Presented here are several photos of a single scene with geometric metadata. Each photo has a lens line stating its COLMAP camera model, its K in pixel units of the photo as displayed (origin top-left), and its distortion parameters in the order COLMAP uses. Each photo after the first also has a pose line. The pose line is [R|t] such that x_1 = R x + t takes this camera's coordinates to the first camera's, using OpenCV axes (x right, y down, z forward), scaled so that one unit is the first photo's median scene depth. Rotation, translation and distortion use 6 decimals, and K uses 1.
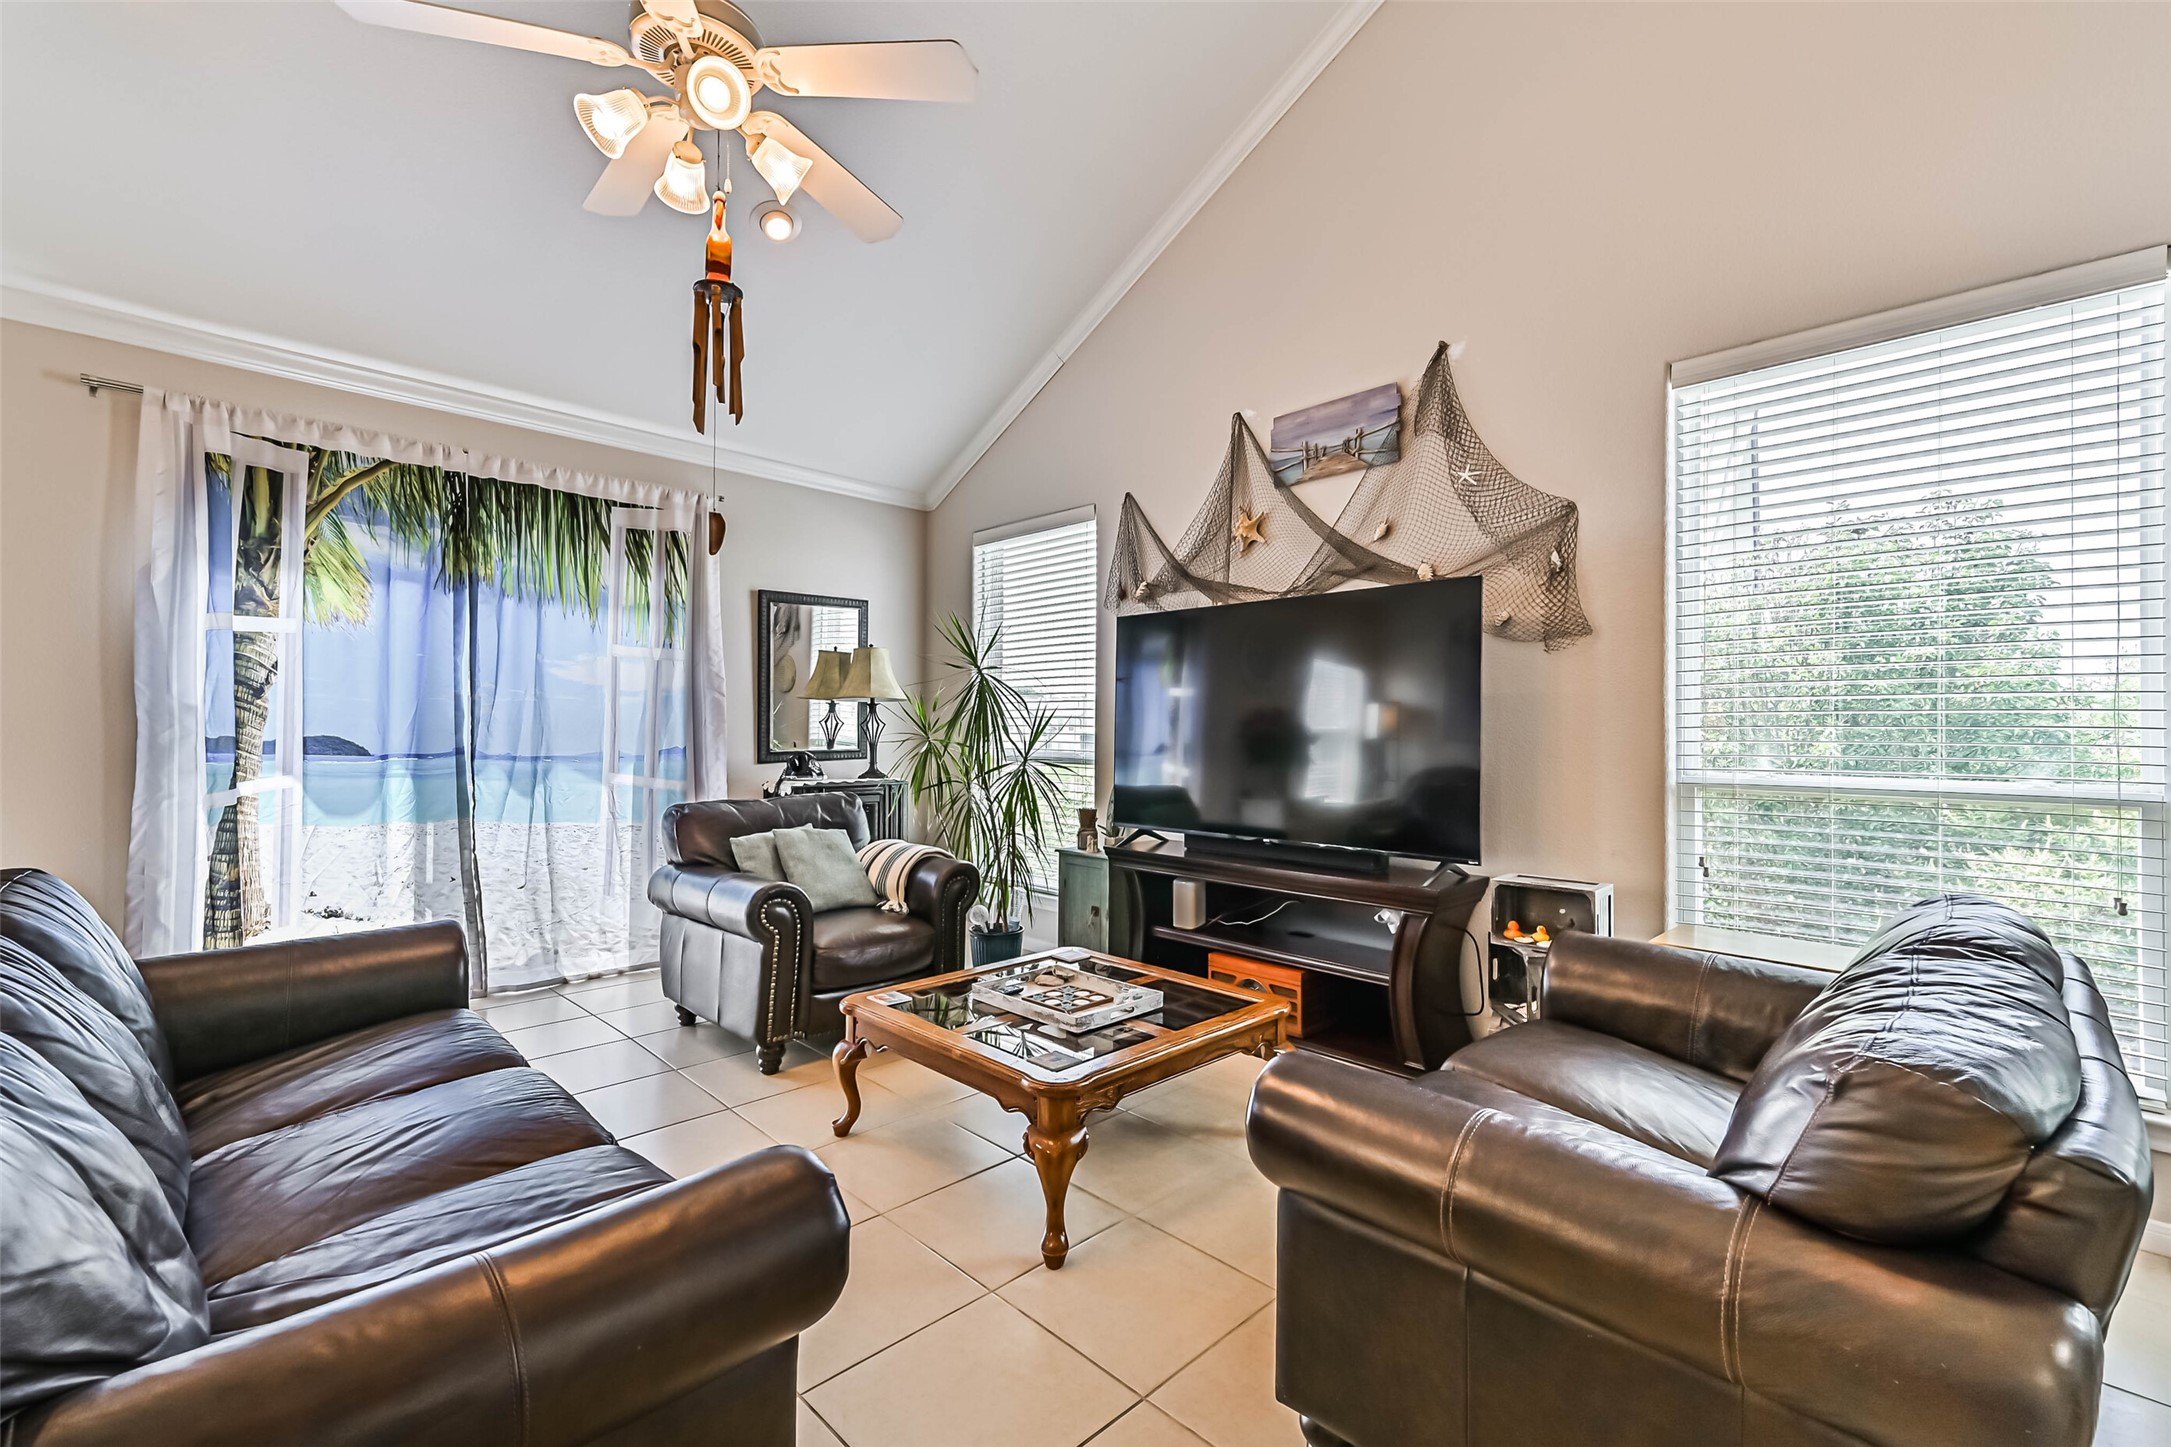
lens RADIAL K [[924.7, 0, 1096.6], [0, 924.7, 717.8], [0, 0, 1]] dist [0.029207, -0.010376]
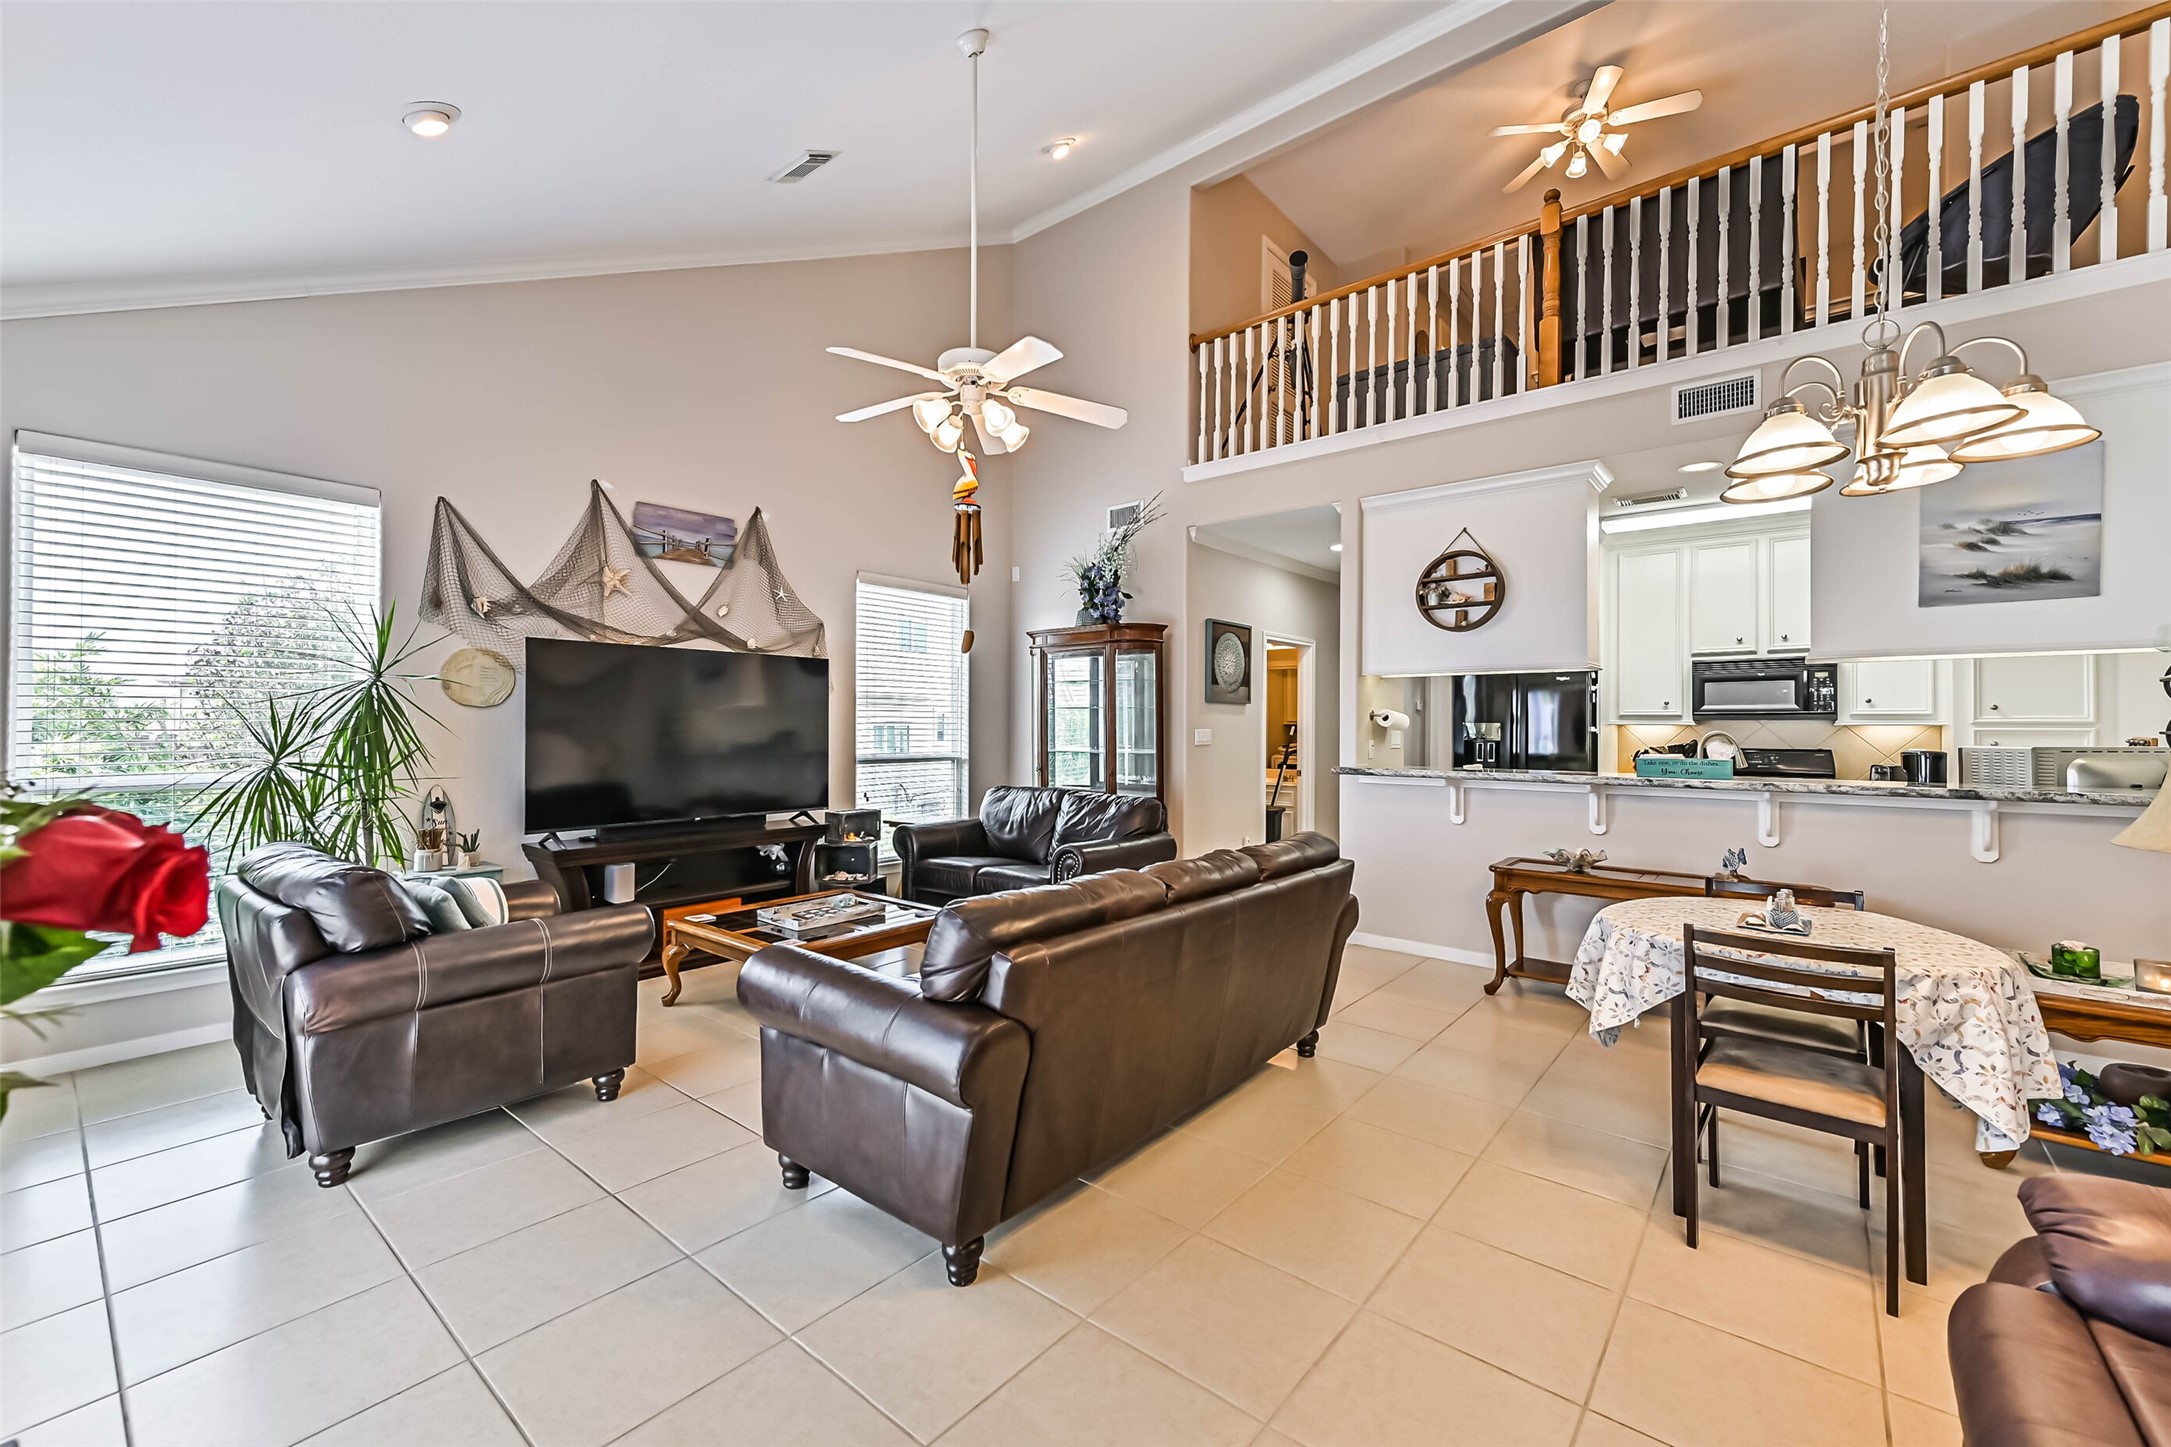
lens RADIAL K [[858.0, 0, 1094.8], [0, 858.0, 722.7], [0, 0, 1]] dist [0.019673, -0.006608]
pose [[-0.091530, -0.004764, 0.995791, -1.080325], [-0.018148, 0.999830, 0.003115, -0.028518], [-0.995637, -0.017787, -0.091601, 0.470094]]
